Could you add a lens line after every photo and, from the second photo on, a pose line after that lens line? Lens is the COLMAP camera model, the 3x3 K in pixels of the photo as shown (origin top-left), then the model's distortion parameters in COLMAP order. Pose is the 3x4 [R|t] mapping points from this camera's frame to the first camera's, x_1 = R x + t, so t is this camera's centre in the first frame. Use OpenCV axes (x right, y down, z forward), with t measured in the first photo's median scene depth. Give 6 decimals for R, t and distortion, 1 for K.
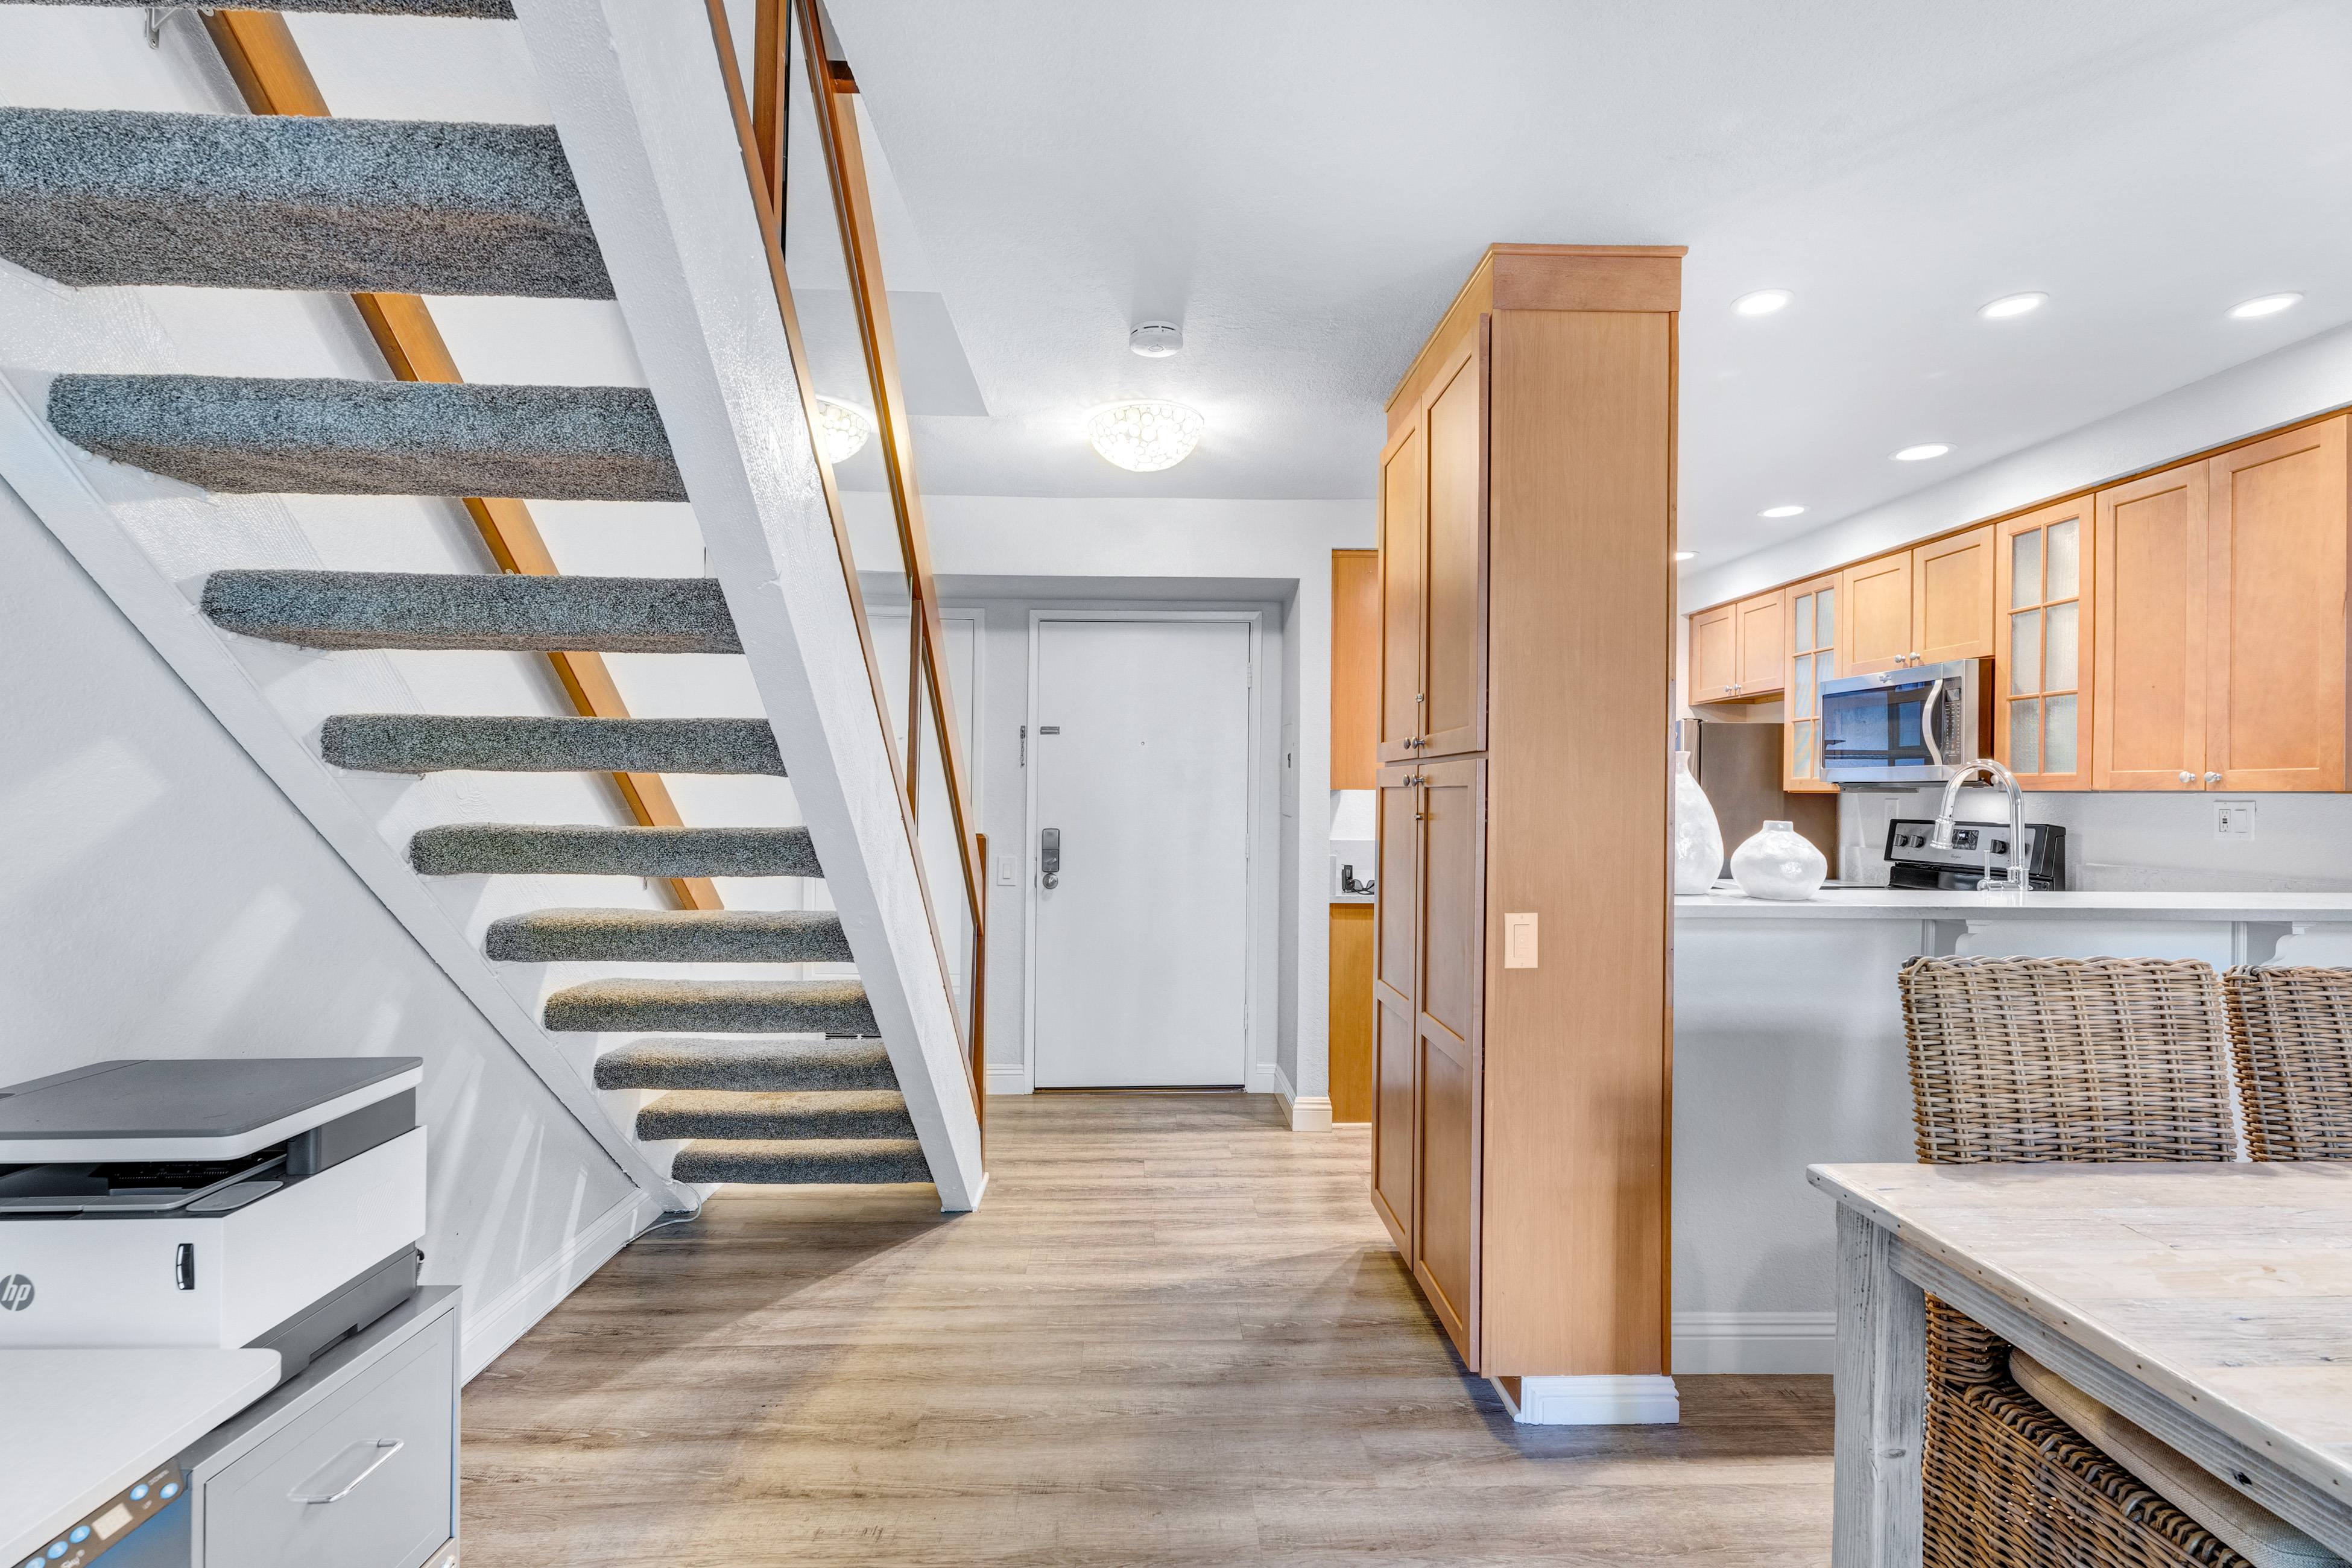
lens RADIAL K [[1055.6, 0, 1170.9], [0, 1055.6, 790.6], [0, 0, 1]] dist [0.002153, -0.000332]
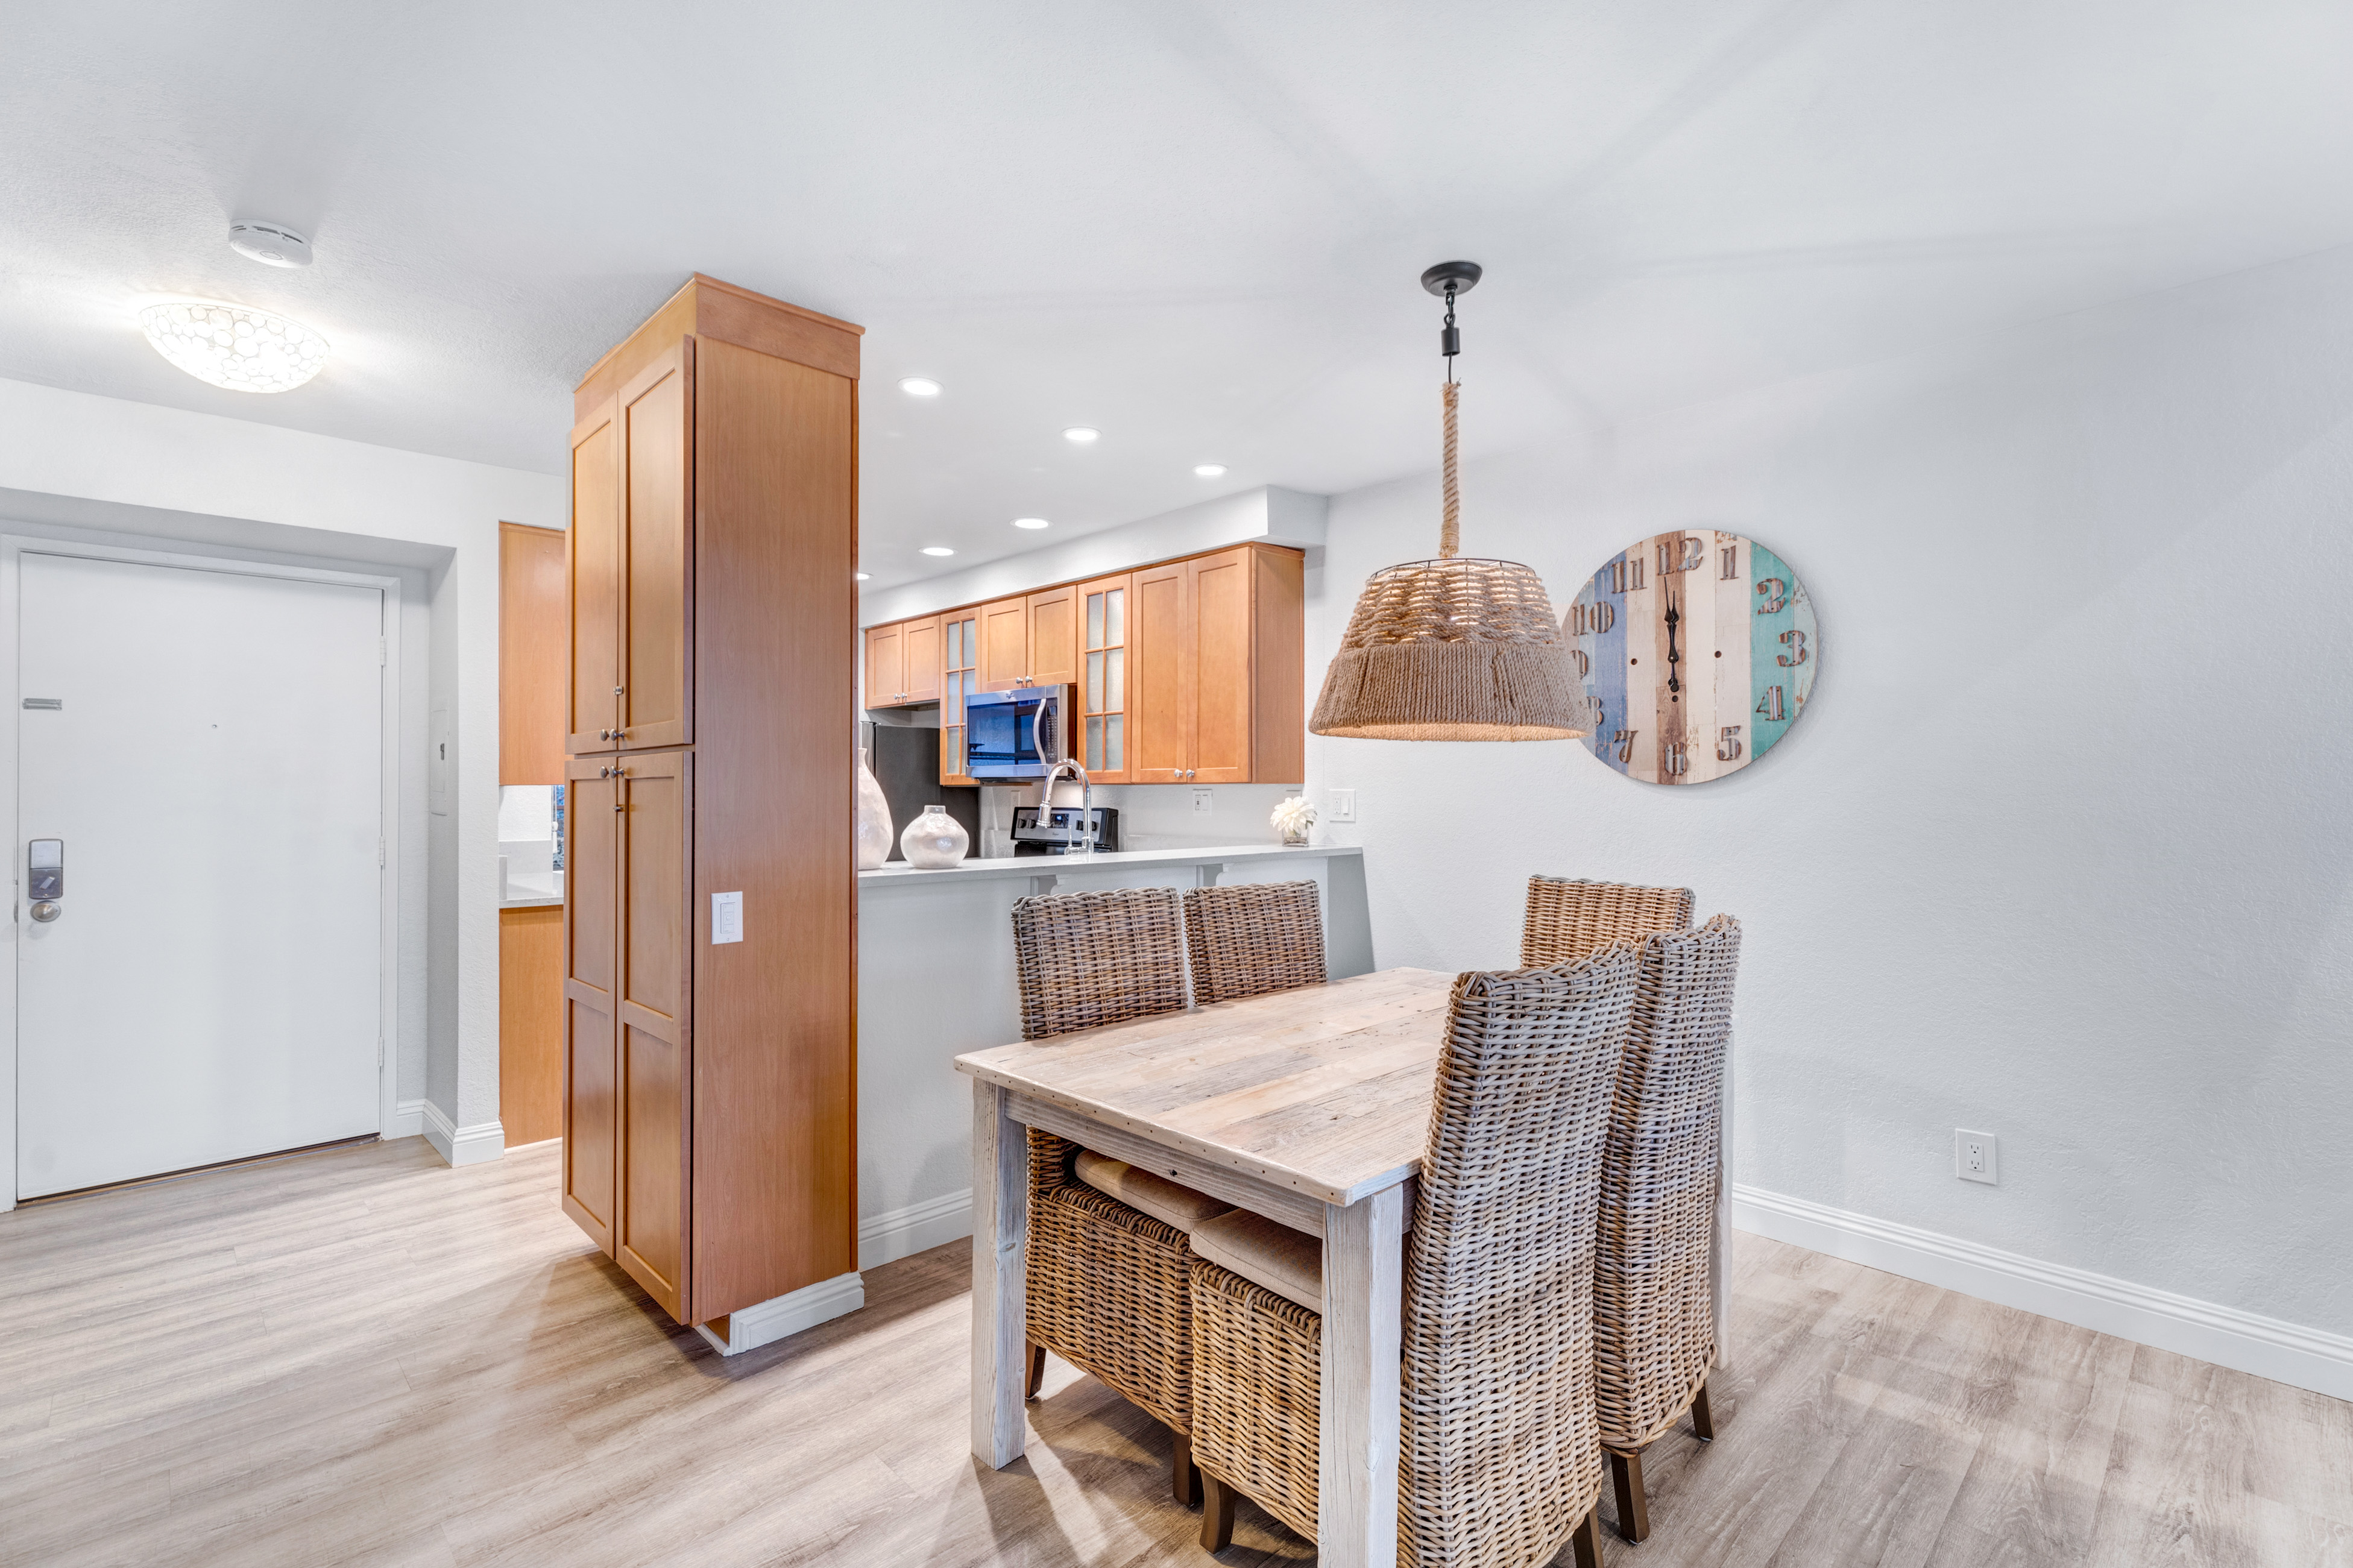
lens RADIAL K [[1056.0, 0, 1171.4], [0, 1056.0, 790.6], [0, 0, 1]] dist [0.002153, -0.000332]
pose [[0.738102, -0.006259, 0.674660, -0.048326], [0.005317, 0.999980, 0.003460, 0.006072], [-0.674669, 0.001034, 0.738120, -0.087718]]
